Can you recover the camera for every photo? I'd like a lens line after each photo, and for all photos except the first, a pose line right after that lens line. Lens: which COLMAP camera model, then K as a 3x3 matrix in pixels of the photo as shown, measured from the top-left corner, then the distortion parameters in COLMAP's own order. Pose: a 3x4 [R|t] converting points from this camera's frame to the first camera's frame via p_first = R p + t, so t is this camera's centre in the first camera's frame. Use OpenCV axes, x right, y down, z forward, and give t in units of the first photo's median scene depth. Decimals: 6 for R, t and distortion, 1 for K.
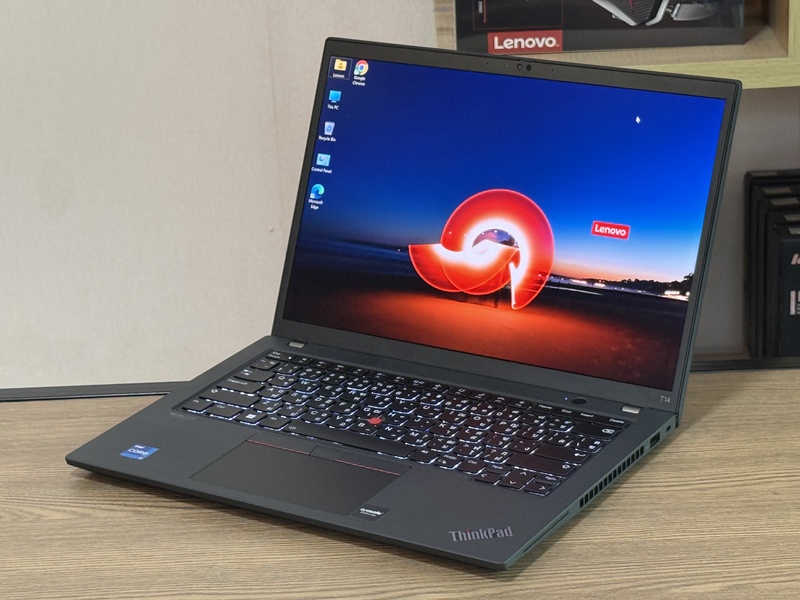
lens RADIAL K [[2221.3, 0, 400.0], [0, 2221.3, 300.0], [0, 0, 1]] dist [0.022324, -0.826114]
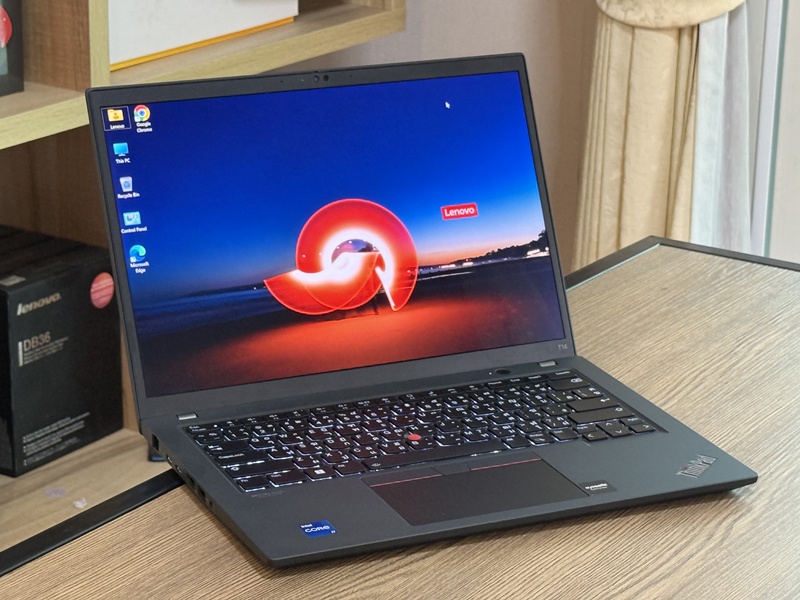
lens RADIAL K [[2221.3, 0, 400.0], [0, 2221.3, 300.0], [0, 0, 1]] dist [0.022324, -0.826114]
pose [[0.546418, -0.207763, 0.811333, -0.756621], [0.257291, 0.963538, 0.073458, -0.073196], [-0.797012, 0.168610, 0.579950, 0.410698]]
